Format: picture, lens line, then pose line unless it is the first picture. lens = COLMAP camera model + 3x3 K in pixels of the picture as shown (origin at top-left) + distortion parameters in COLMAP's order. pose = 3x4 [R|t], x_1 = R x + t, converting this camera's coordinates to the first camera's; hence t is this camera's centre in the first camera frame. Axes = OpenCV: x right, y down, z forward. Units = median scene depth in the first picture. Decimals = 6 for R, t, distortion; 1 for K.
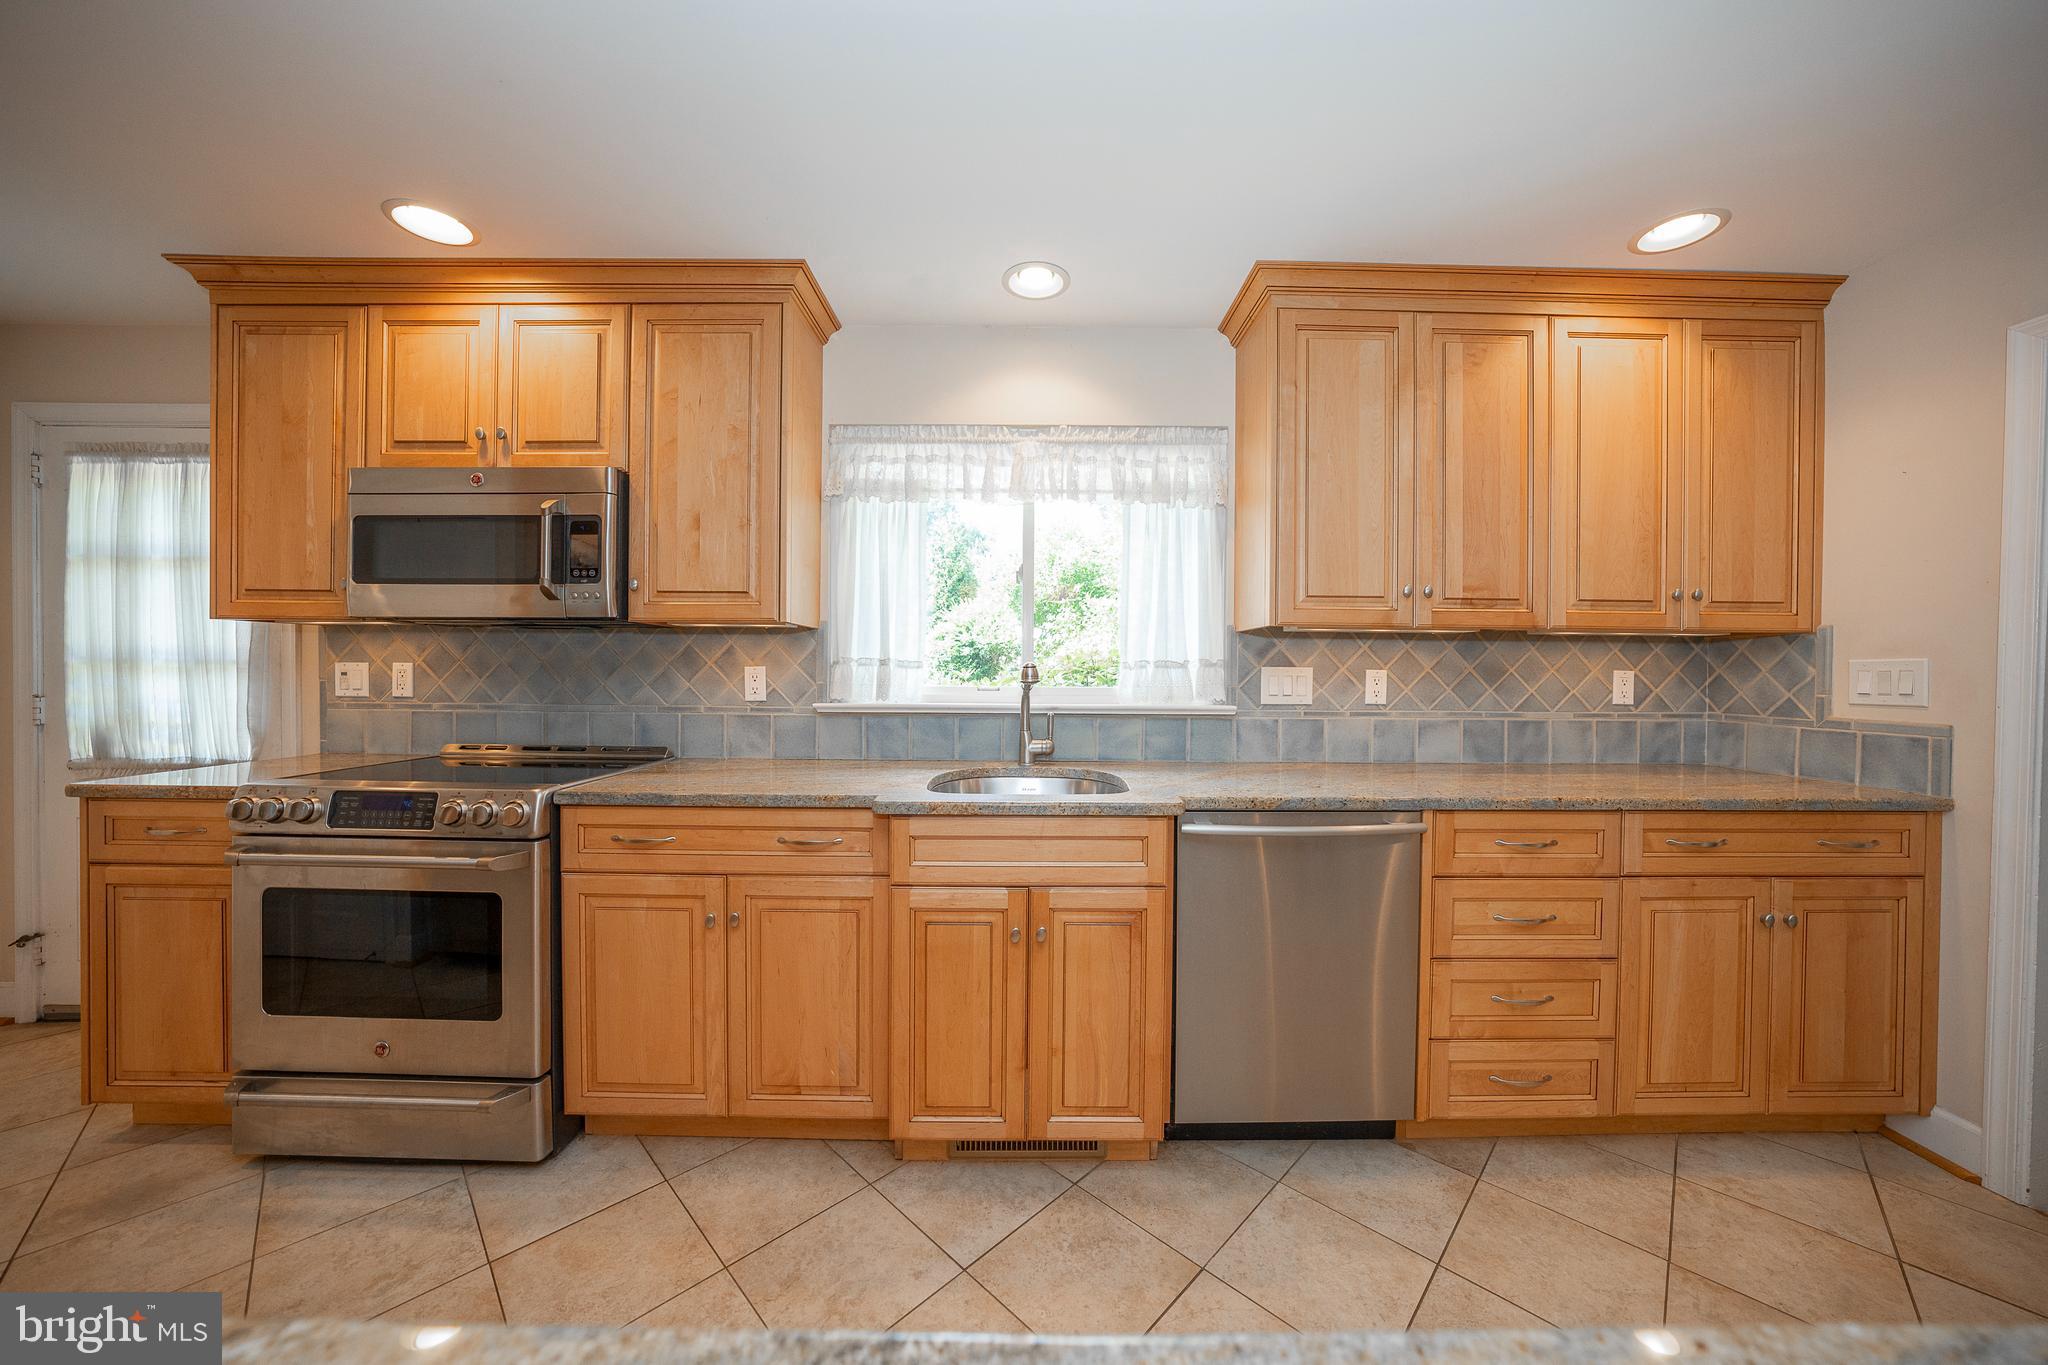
lens RADIAL K [[690.5, 0, 1024.5], [0, 690.5, 664.5], [0, 0, 1]] dist [-0.018768, 0.003800]
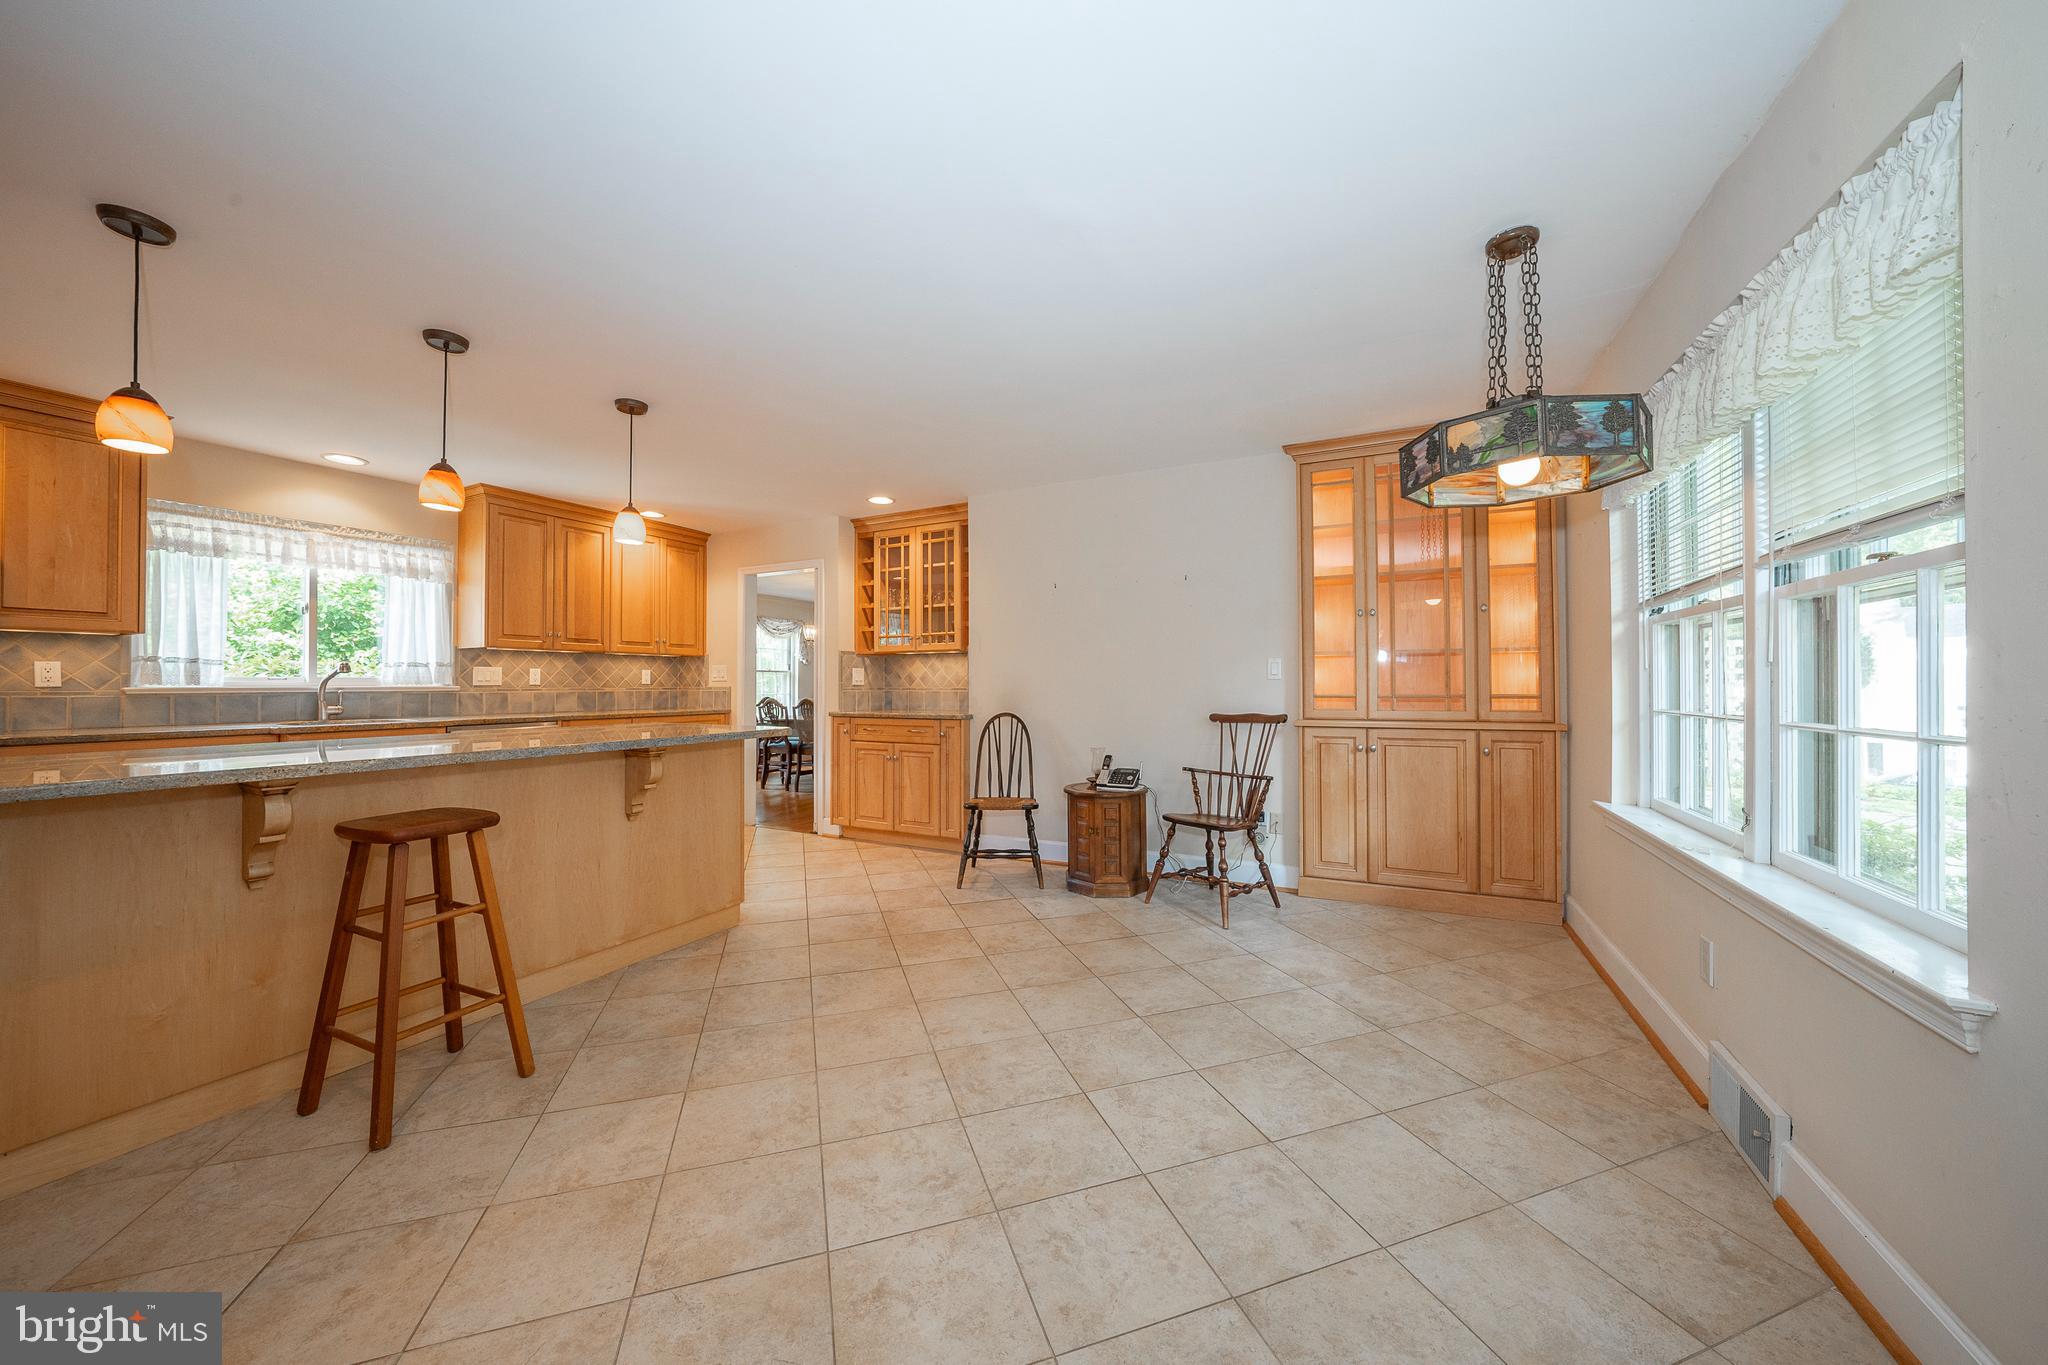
lens RADIAL K [[690.5, 0, 1018.8], [0, 690.5, 677.0], [0, 0, 1]] dist [-0.018768, 0.003800]
pose [[0.445623, -0.001446, 0.895220, -0.725591], [0.008060, 0.999965, -0.002396, 0.051523], [-0.895184, 0.008283, 0.445619, -1.296196]]
